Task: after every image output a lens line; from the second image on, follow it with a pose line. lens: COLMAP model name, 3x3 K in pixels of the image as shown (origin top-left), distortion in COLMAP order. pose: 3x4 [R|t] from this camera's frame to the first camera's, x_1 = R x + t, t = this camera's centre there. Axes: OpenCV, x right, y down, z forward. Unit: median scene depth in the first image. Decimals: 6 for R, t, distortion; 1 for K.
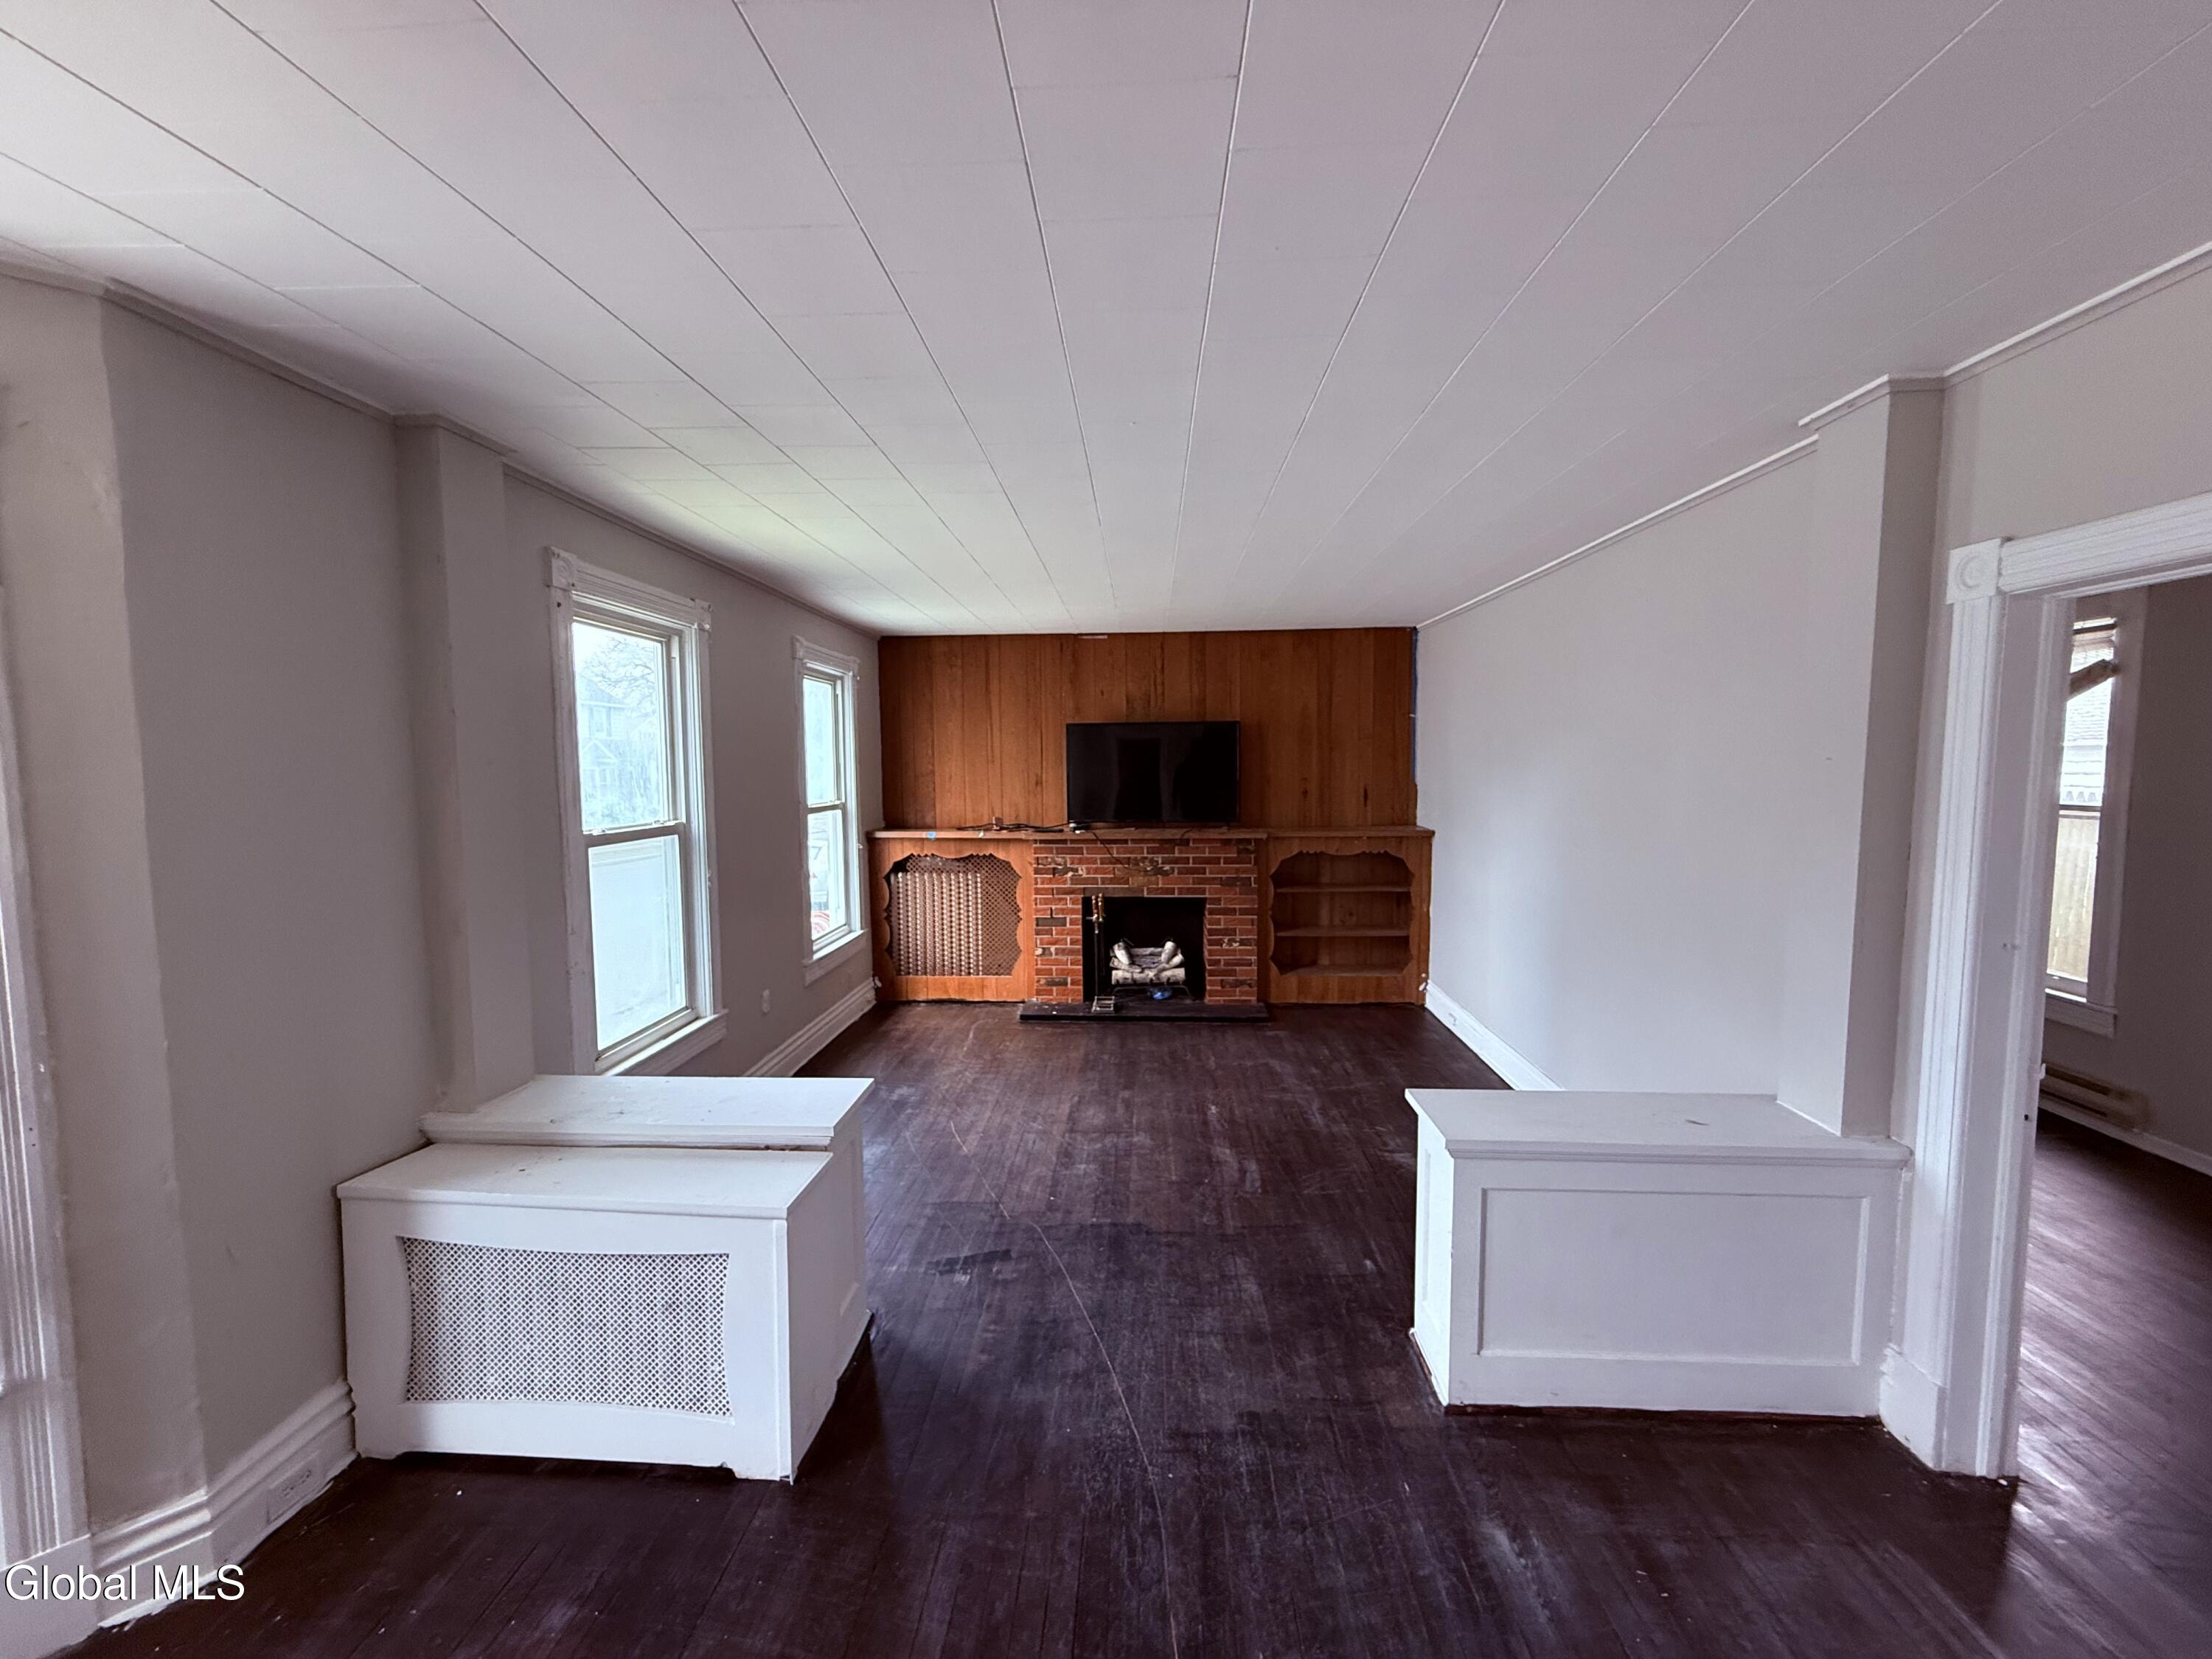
lens RADIAL K [[879.6, 0, 1102.4], [0, 879.6, 821.7], [0, 0, 1]] dist [0.002949, -0.000354]
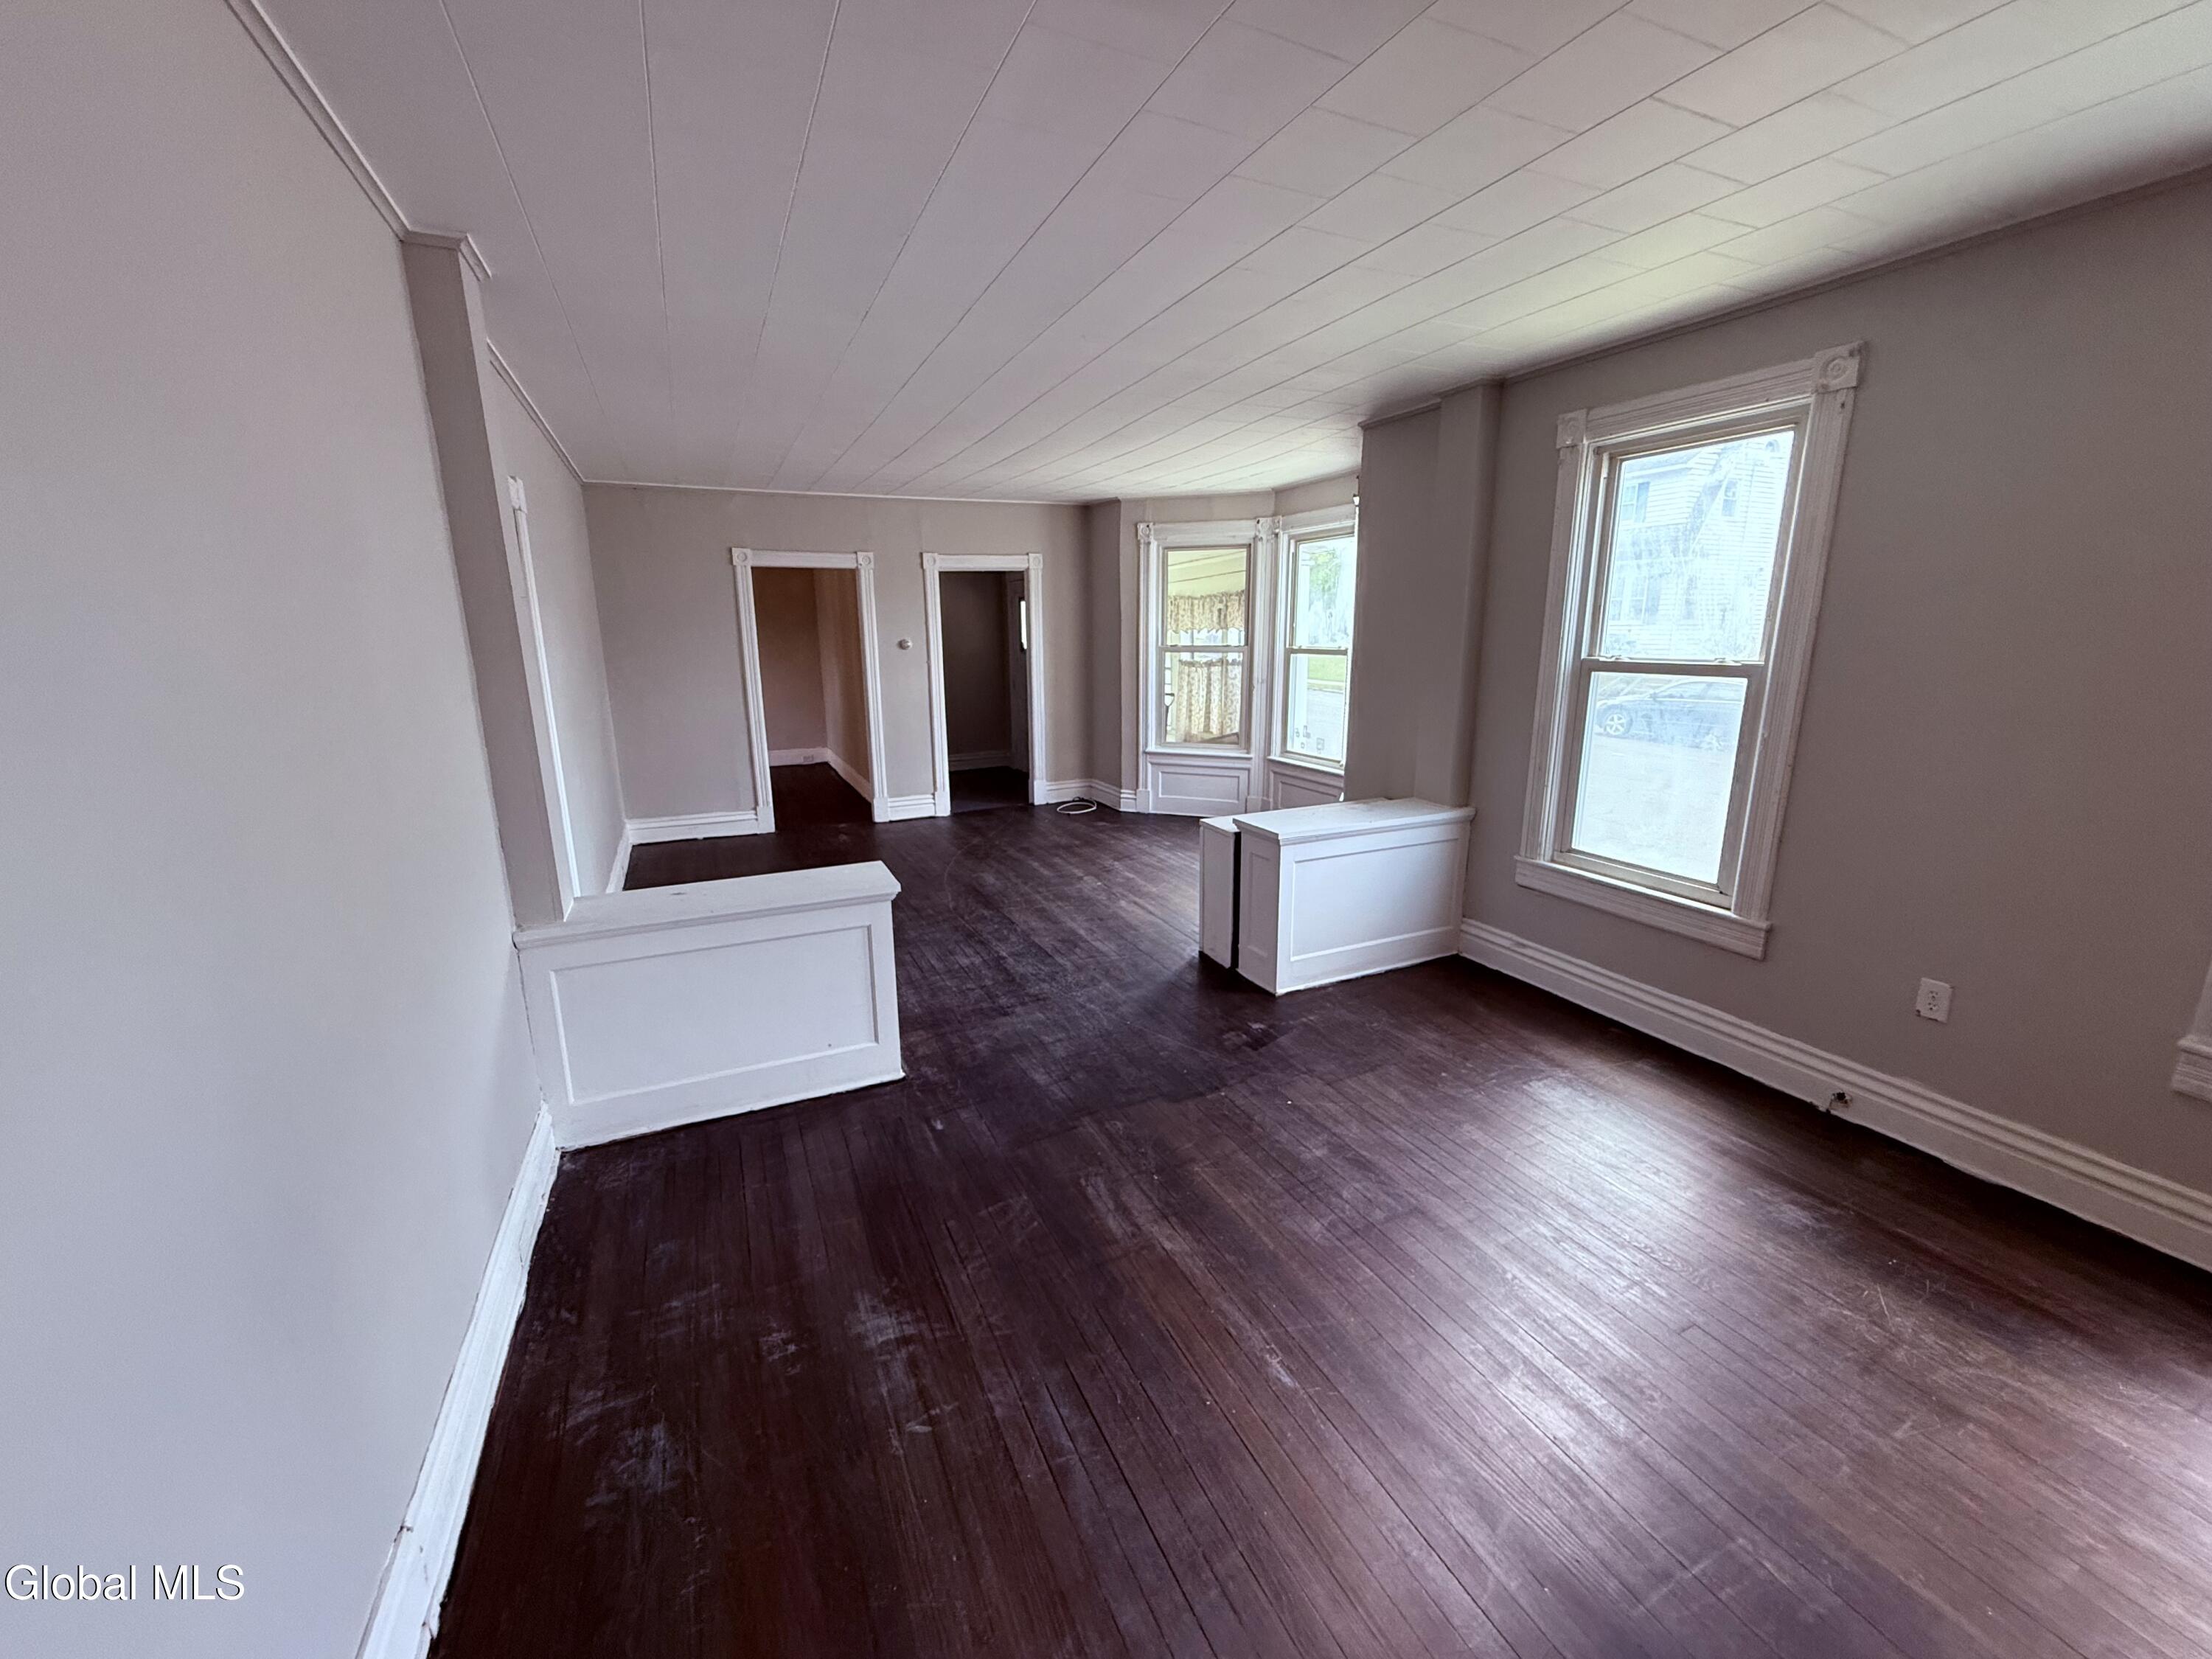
lens RADIAL K [[879.6, 0, 1097.7], [0, 879.6, 824.6], [0, 0, 1]] dist [0.002949, -0.000354]
pose [[-0.887216, 0.114022, -0.447041, 0.503840], [-0.019566, 0.958807, 0.283383, -0.087910], [0.460938, 0.260169, -0.848439, 1.685641]]
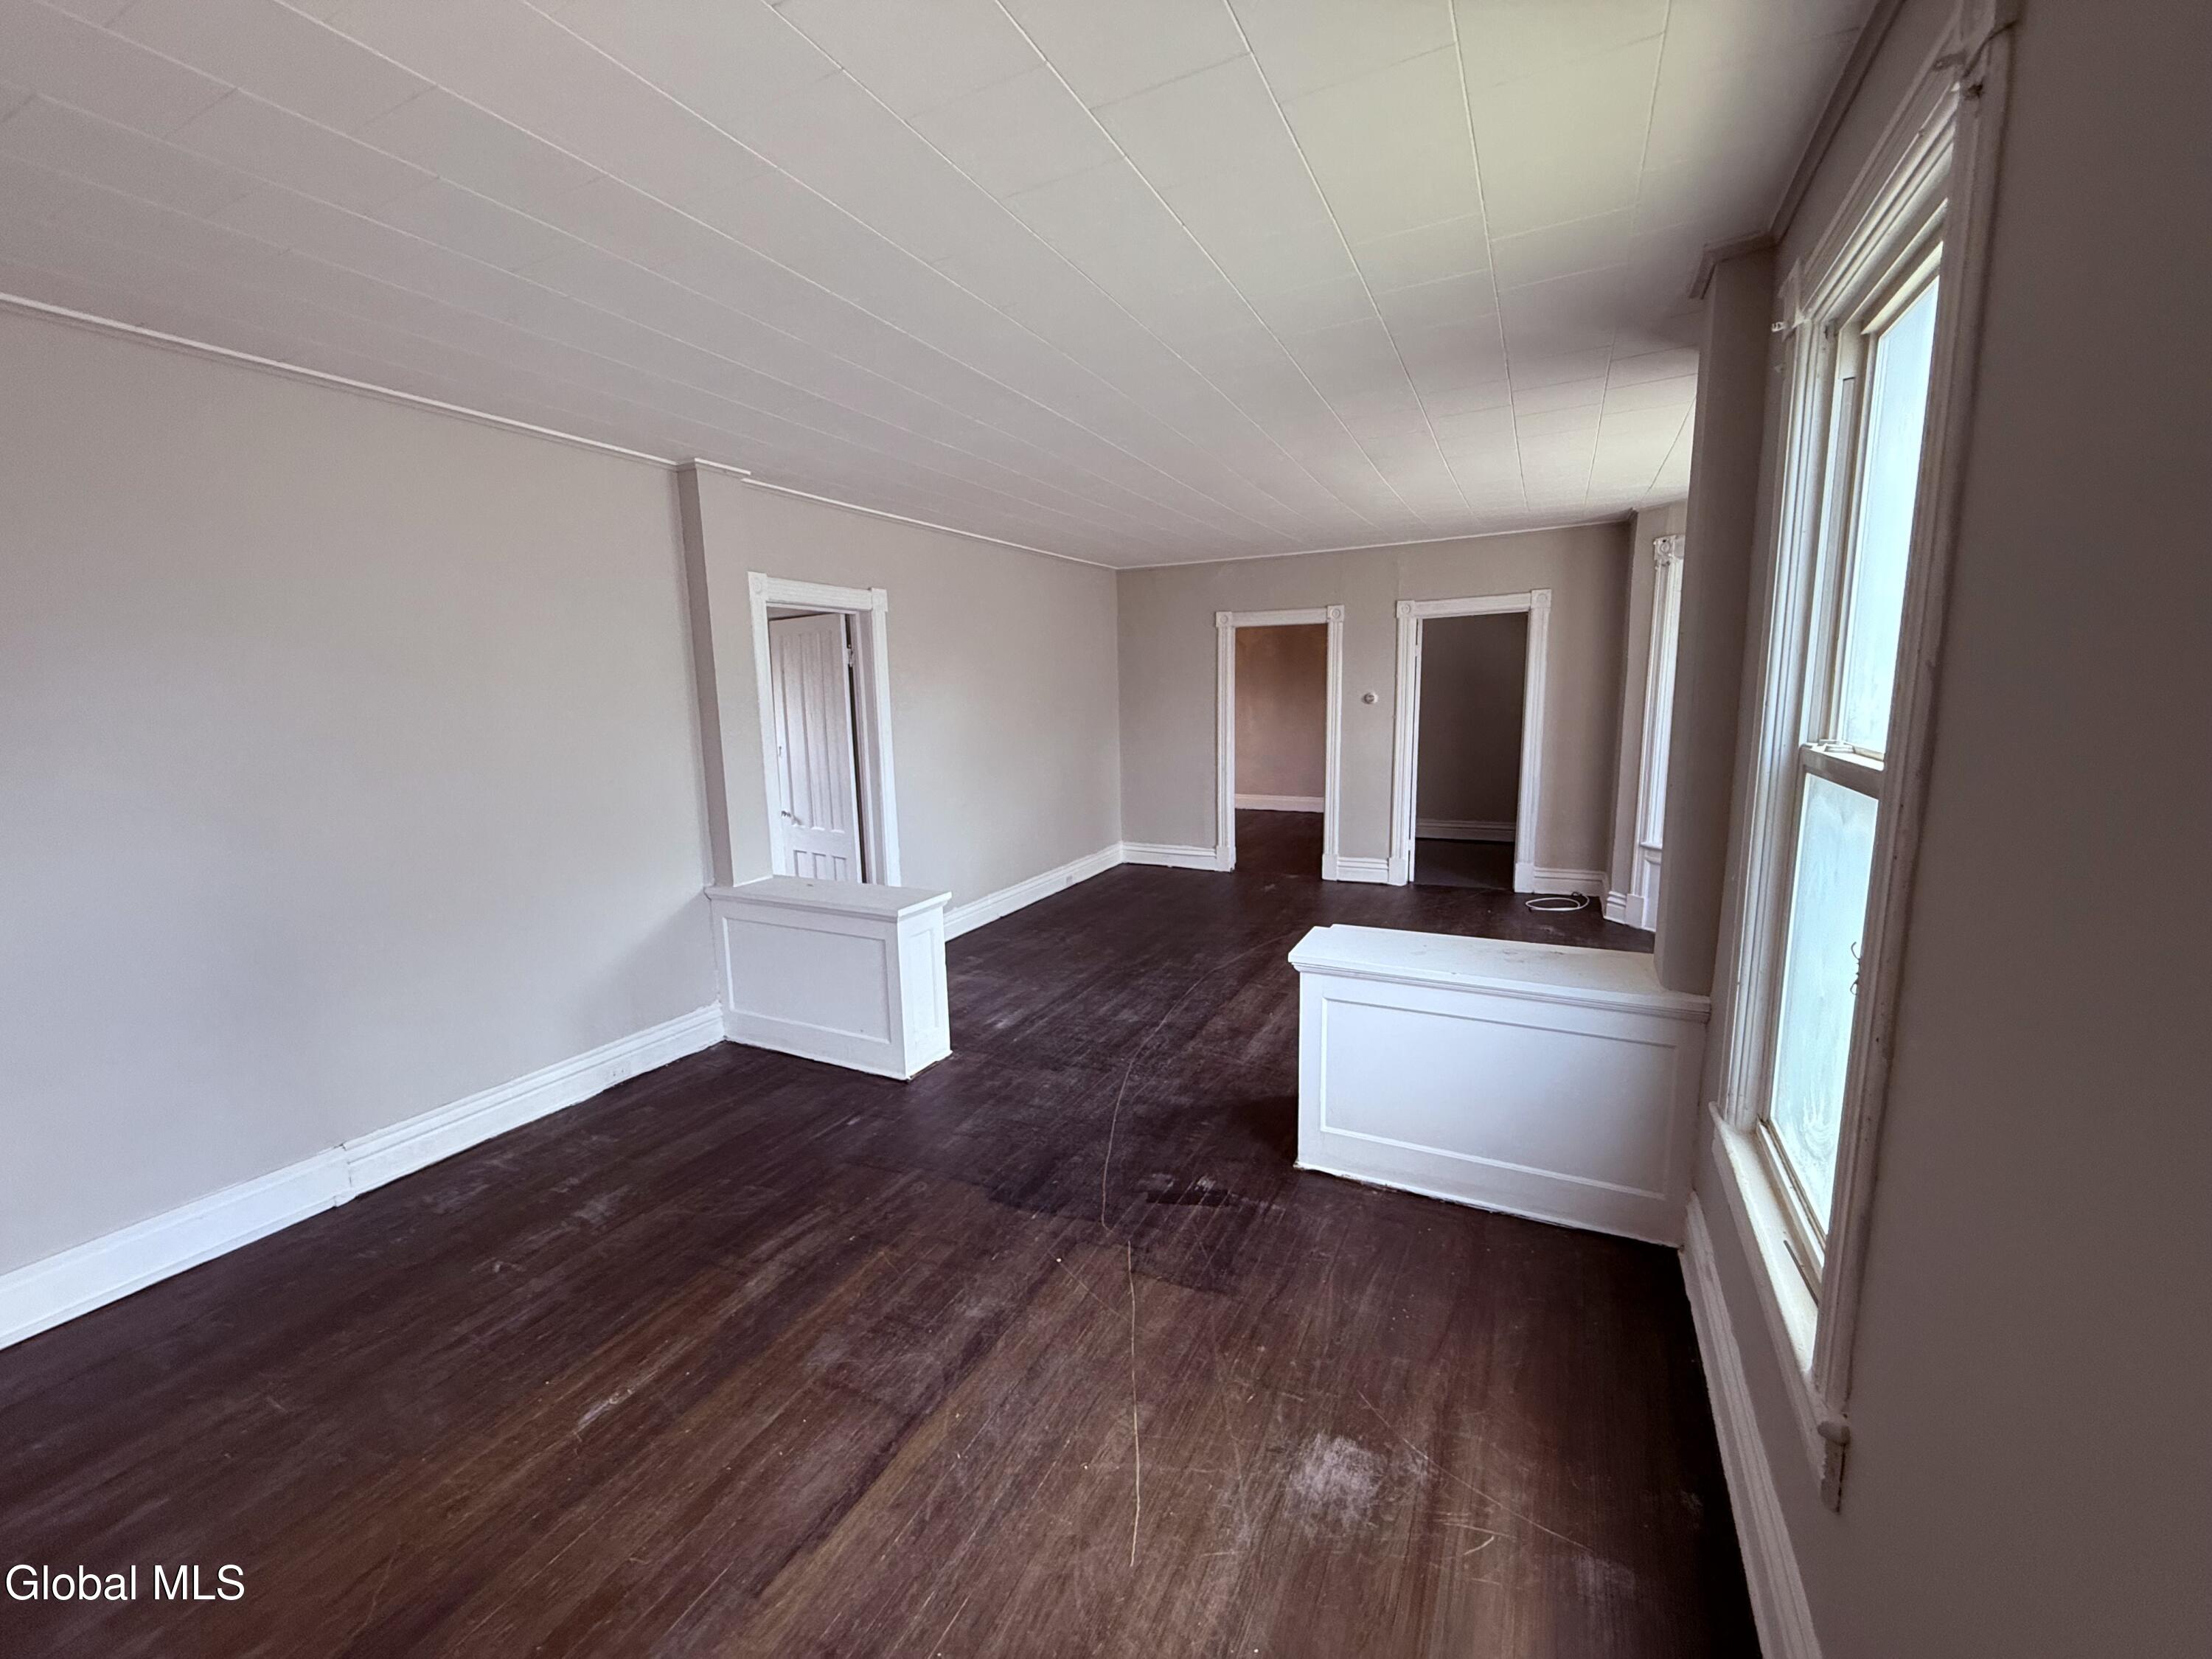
lens RADIAL K [[879.6, 0, 1102.2], [0, 879.6, 819.9], [0, 0, 1]] dist [0.002949, -0.000354]
pose [[-0.913047, -0.035675, 0.406290, -0.395191], [0.056001, 0.975766, 0.211528, -0.082908], [-0.403990, 0.215887, -0.888923, 1.651960]]
